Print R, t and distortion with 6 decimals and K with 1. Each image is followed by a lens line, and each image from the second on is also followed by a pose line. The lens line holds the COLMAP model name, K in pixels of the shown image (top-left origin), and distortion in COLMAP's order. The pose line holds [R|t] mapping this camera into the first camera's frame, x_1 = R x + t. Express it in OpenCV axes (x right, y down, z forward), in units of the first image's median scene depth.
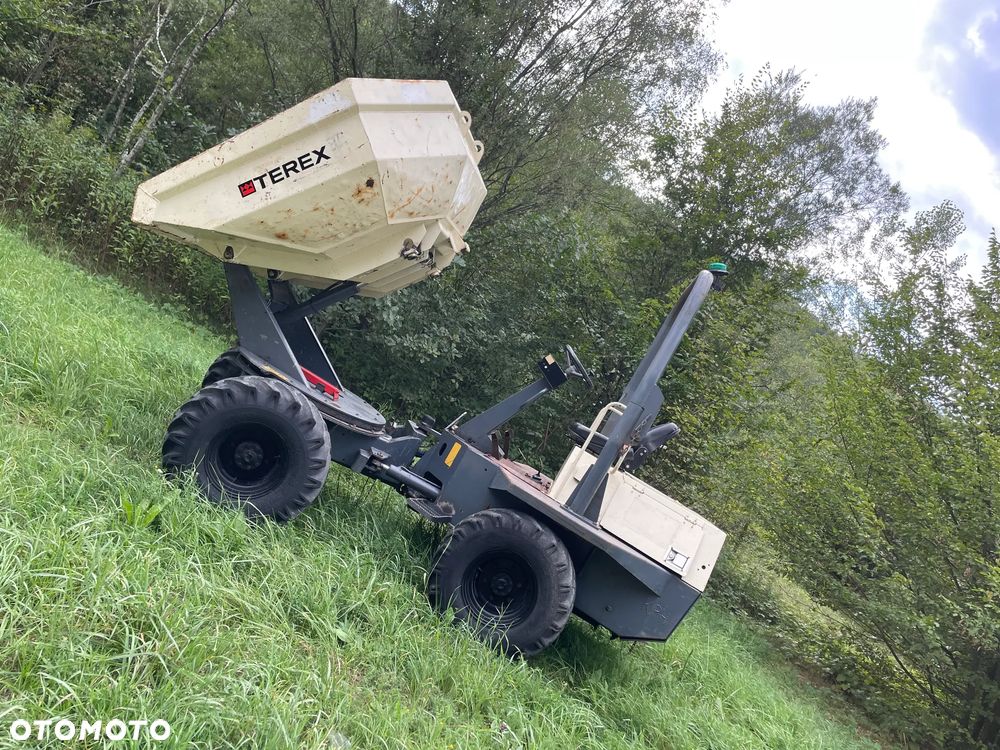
lens RADIAL K [[766.7, 0, 506.5], [0, 766.7, 379.5], [0, 0, 1]] dist [0.076519, -0.106409]
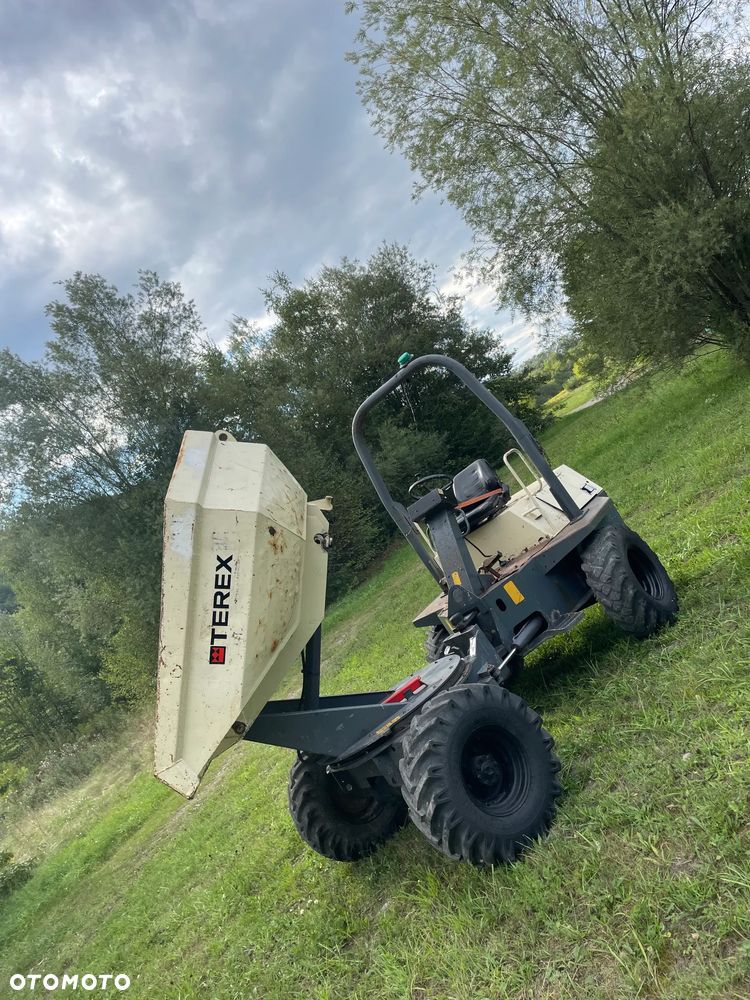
lens RADIAL K [[766.7, 0, 371.4], [0, 766.7, 488.3], [0, 0, 1]] dist [0.076519, -0.106409]
pose [[0.390095, -0.866781, 0.310671, -0.376606], [0.896108, 0.434956, 0.088338, -0.250360], [-0.211698, 0.243934, 0.946404, 0.063163]]
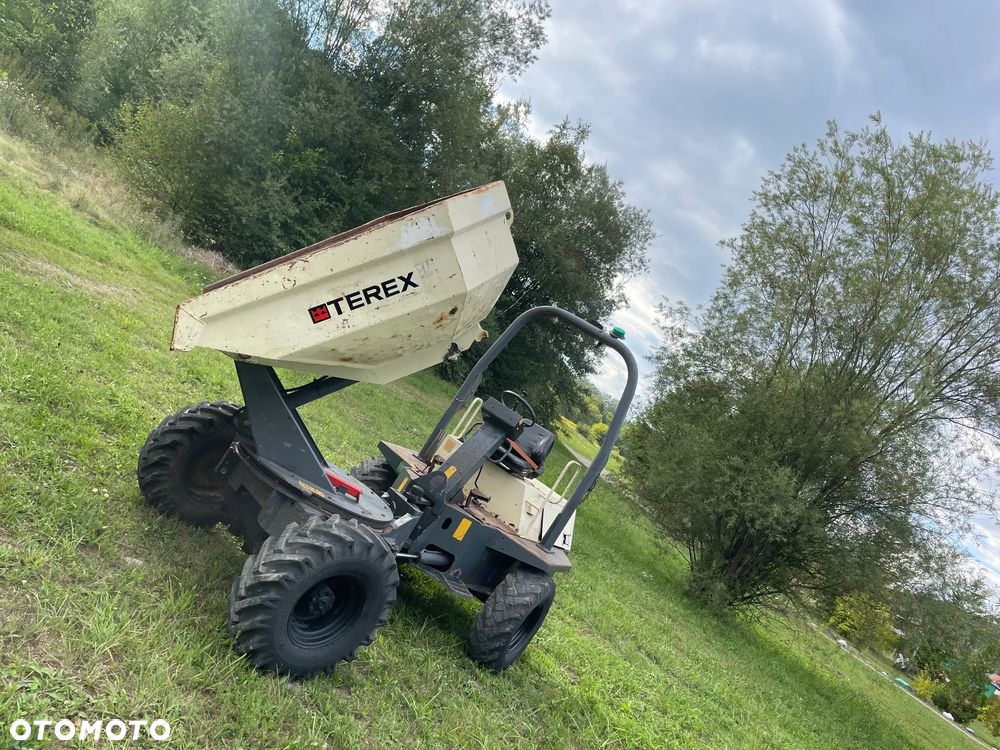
lens RADIAL K [[766.2, 0, 503.8], [0, 766.2, 373.6], [0, 0, 1]] dist [0.079338, -0.110831]
pose [[0.903490, -0.020709, 0.428109, -0.521431], [-0.071055, 0.977774, 0.197254, -0.367295], [-0.422679, -0.208637, 0.881937, 0.133368]]
